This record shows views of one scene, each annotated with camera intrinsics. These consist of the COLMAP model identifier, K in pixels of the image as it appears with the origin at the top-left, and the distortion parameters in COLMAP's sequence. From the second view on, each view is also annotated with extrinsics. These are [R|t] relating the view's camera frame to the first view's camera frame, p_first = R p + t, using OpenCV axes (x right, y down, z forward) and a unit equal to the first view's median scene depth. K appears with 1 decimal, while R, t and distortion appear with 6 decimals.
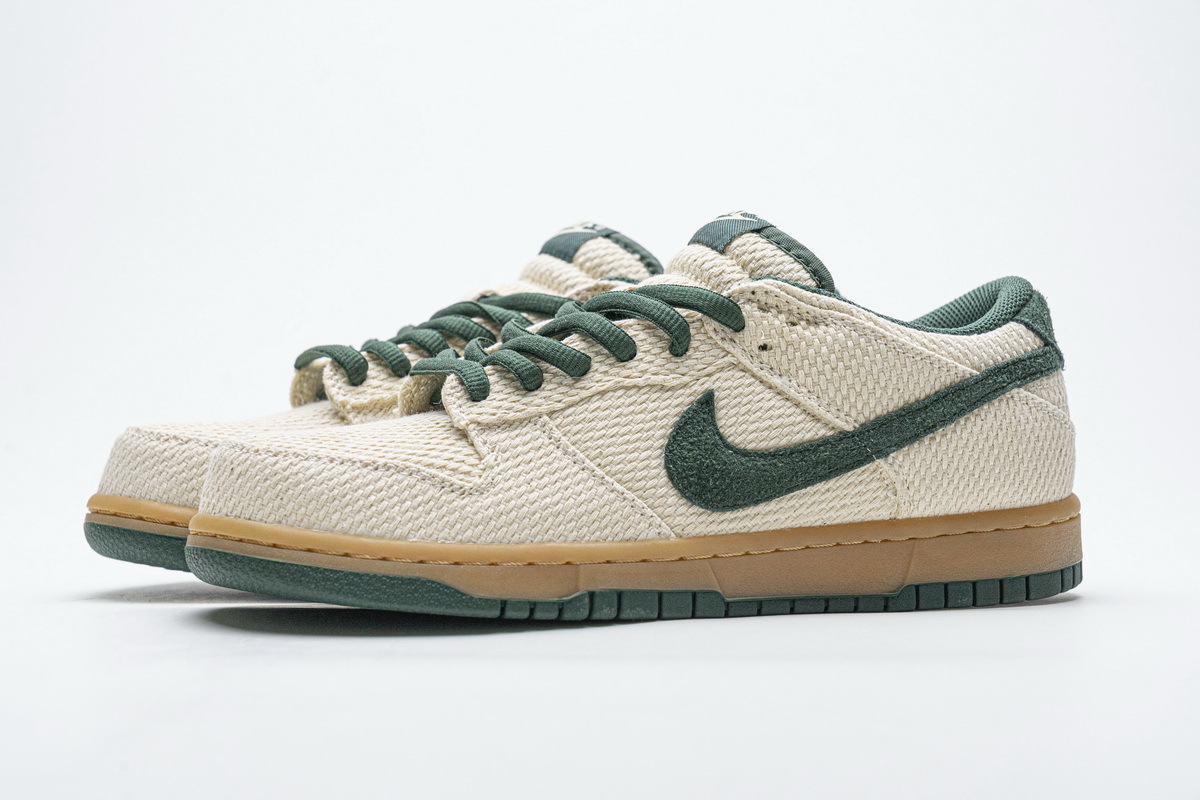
lens RADIAL K [[2436.0, 0, 600.0], [0, 2436.0, 400.0], [0, 0, 1]] dist [-0.003016, -0.075580]
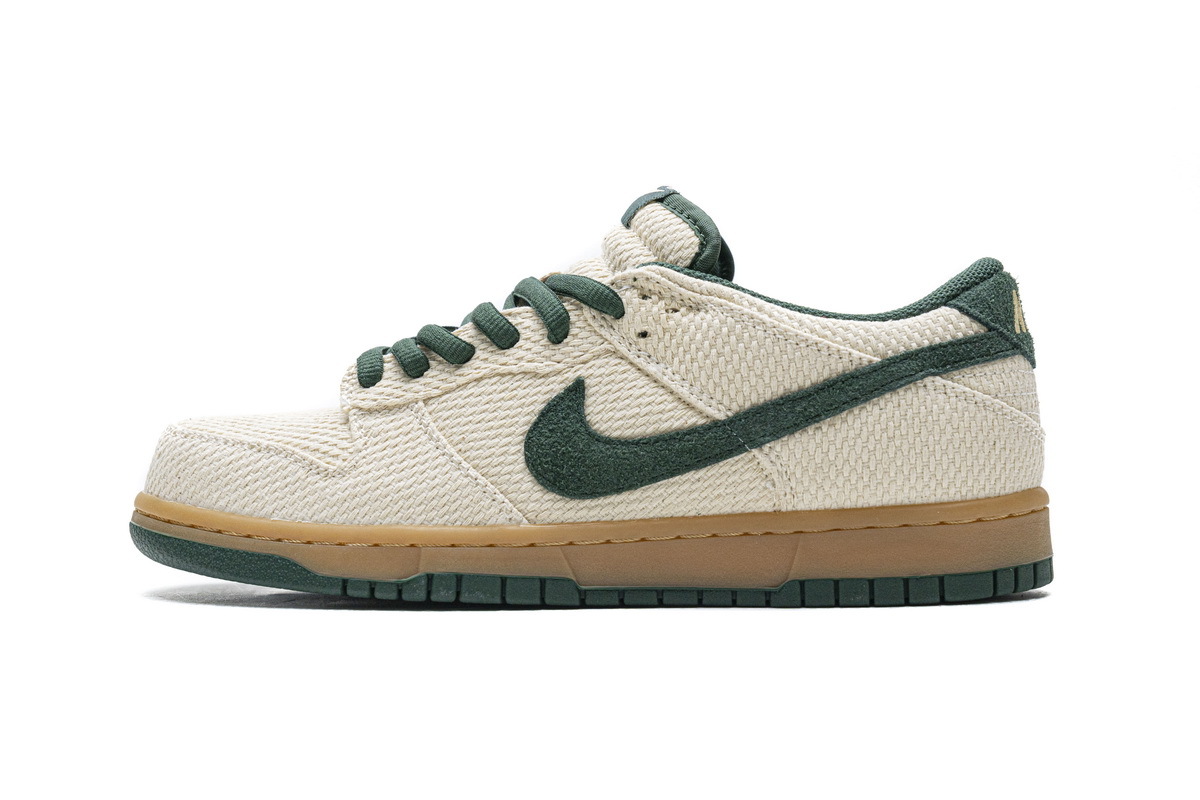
lens RADIAL K [[2436.0, 0, 600.0], [0, 2436.0, 400.0], [0, 0, 1]] dist [-0.003016, -0.075580]
pose [[0.920671, 0.006277, -0.390288, 0.442054], [-0.005140, 0.999979, 0.003959, 0.001239], [0.390305, -0.001639, 0.920684, 0.083462]]
